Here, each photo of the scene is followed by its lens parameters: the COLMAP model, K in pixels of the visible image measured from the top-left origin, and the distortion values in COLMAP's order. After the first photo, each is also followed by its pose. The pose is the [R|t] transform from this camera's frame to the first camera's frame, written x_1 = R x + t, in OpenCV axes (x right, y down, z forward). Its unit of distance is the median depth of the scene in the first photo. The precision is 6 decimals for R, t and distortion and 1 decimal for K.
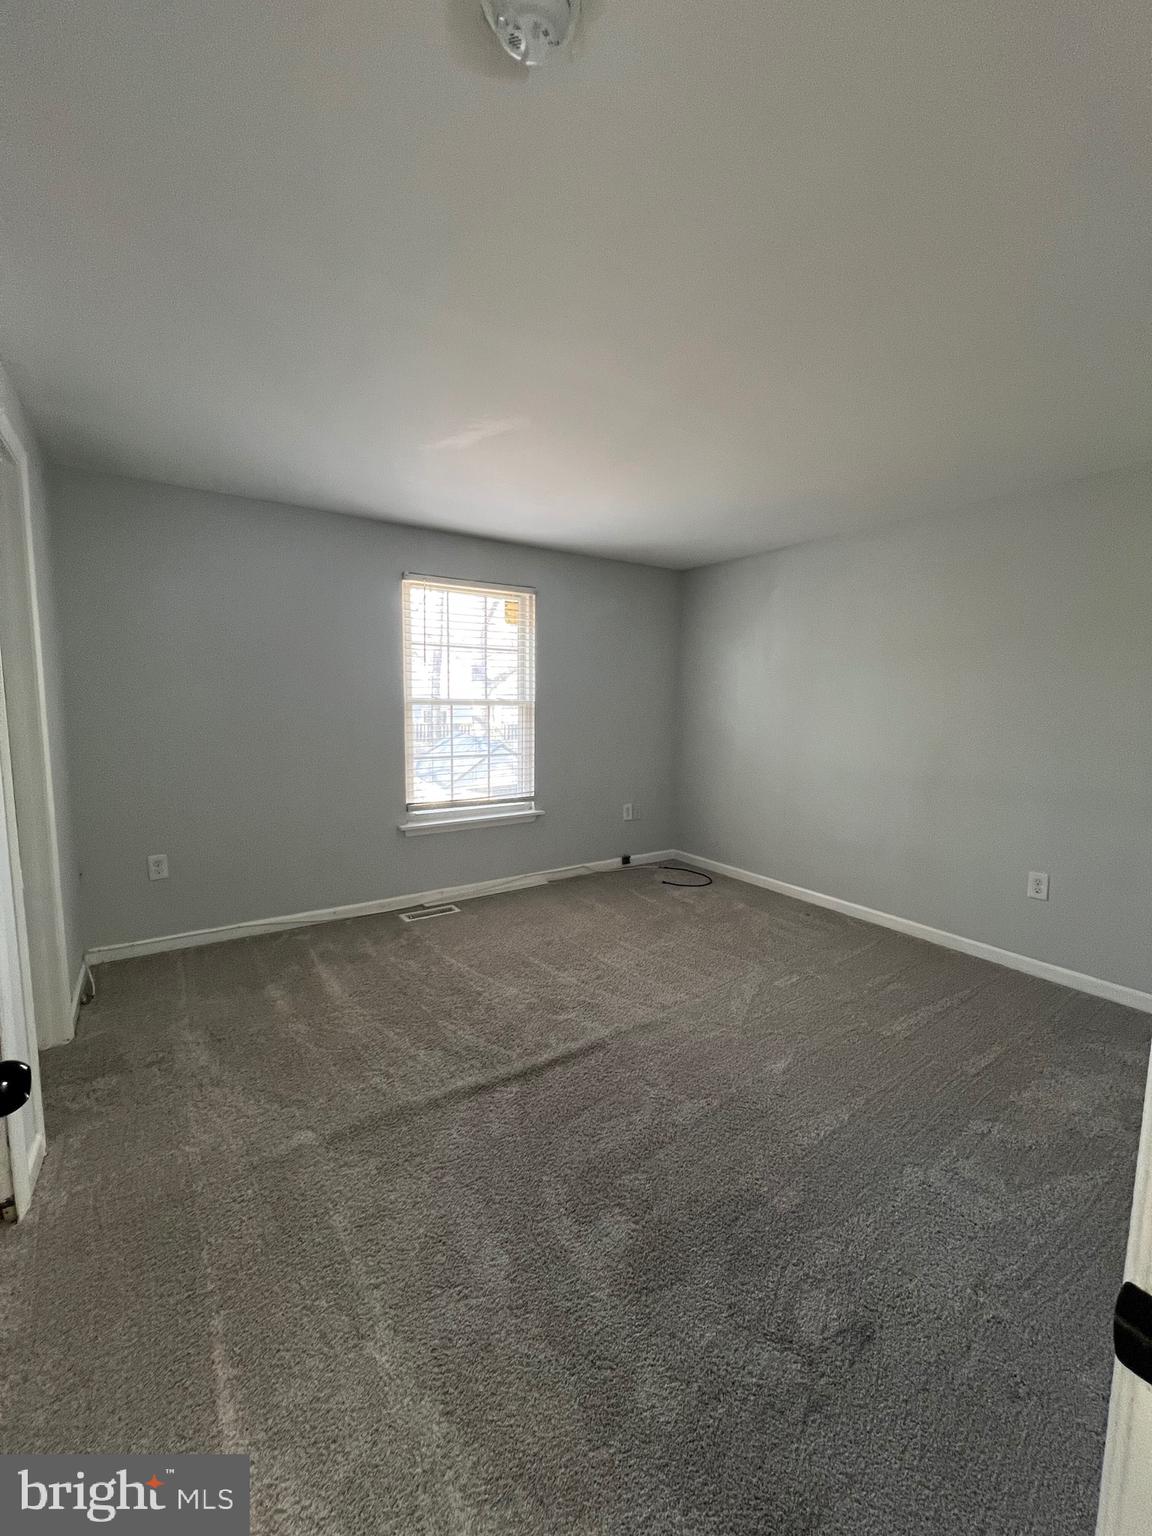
lens RADIAL K [[613.3, 0, 580.7], [0, 613.3, 765.9], [0, 0, 1]] dist [0.000240, 0.000638]
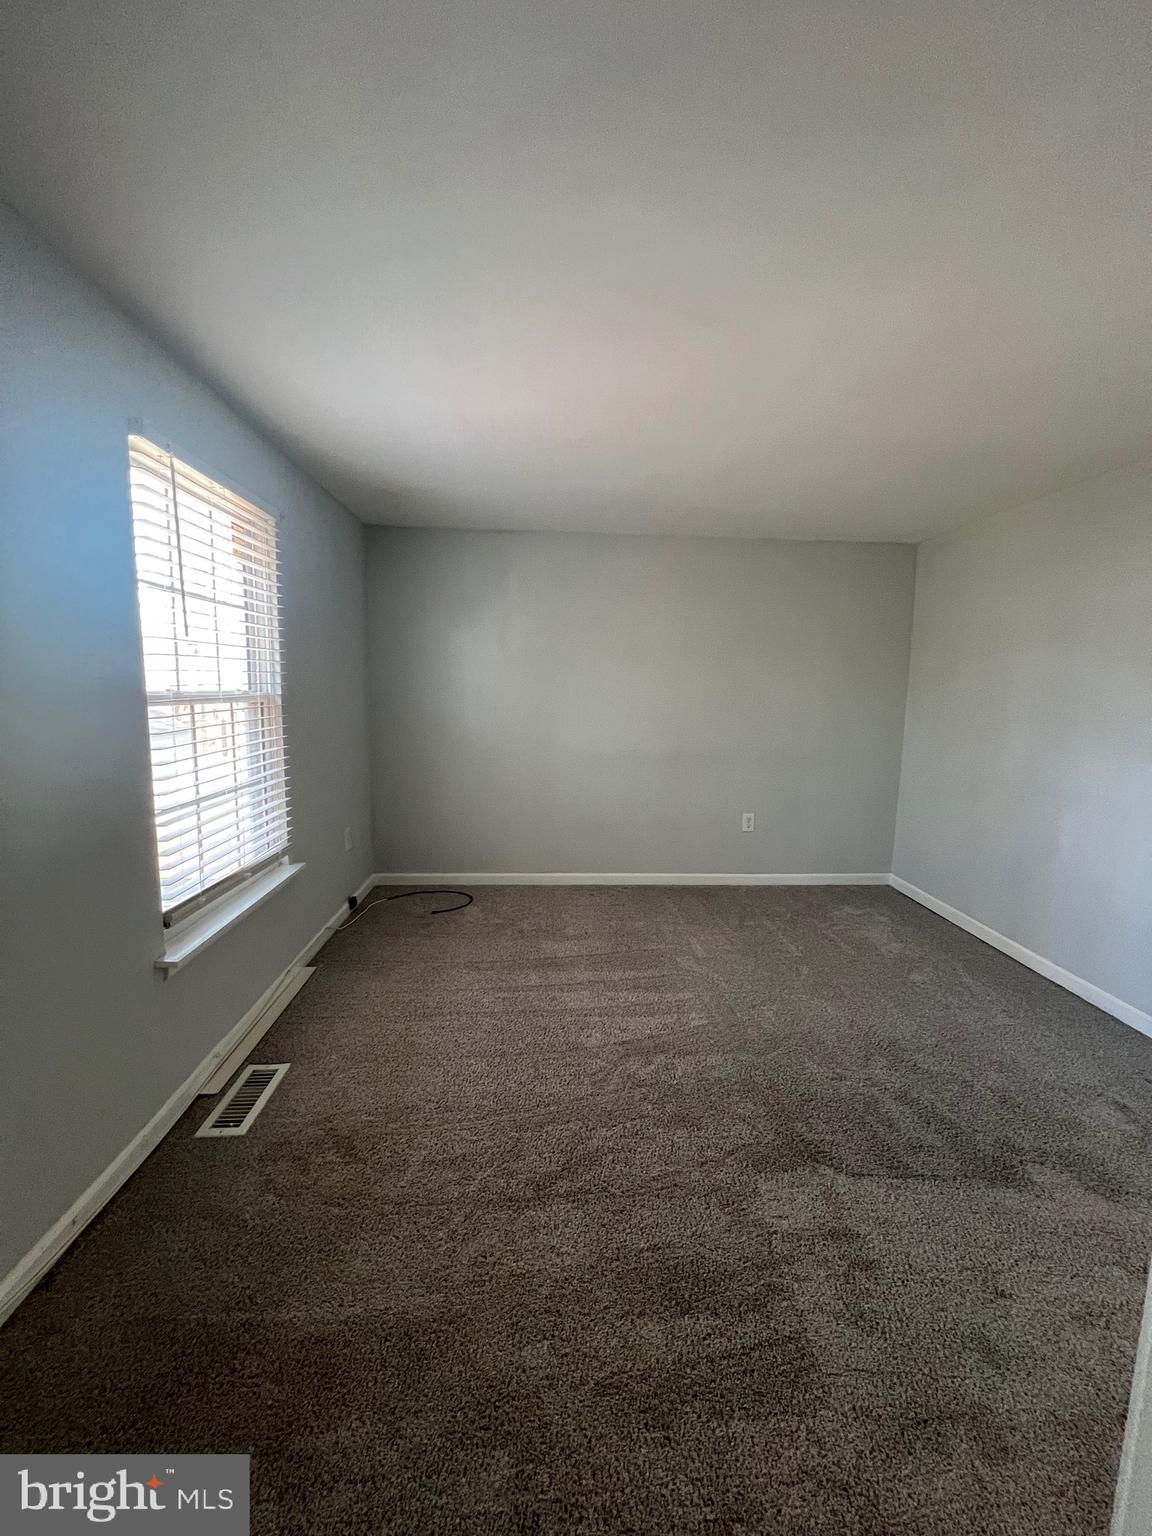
lens RADIAL K [[613.3, 0, 580.7], [0, 613.3, 765.9], [0, 0, 1]] dist [0.000240, 0.000638]
pose [[0.513148, -0.110897, 0.851106, -0.470603], [0.083620, 0.993360, 0.079016, -0.057928], [-0.854217, 0.030623, 0.519014, 0.423799]]
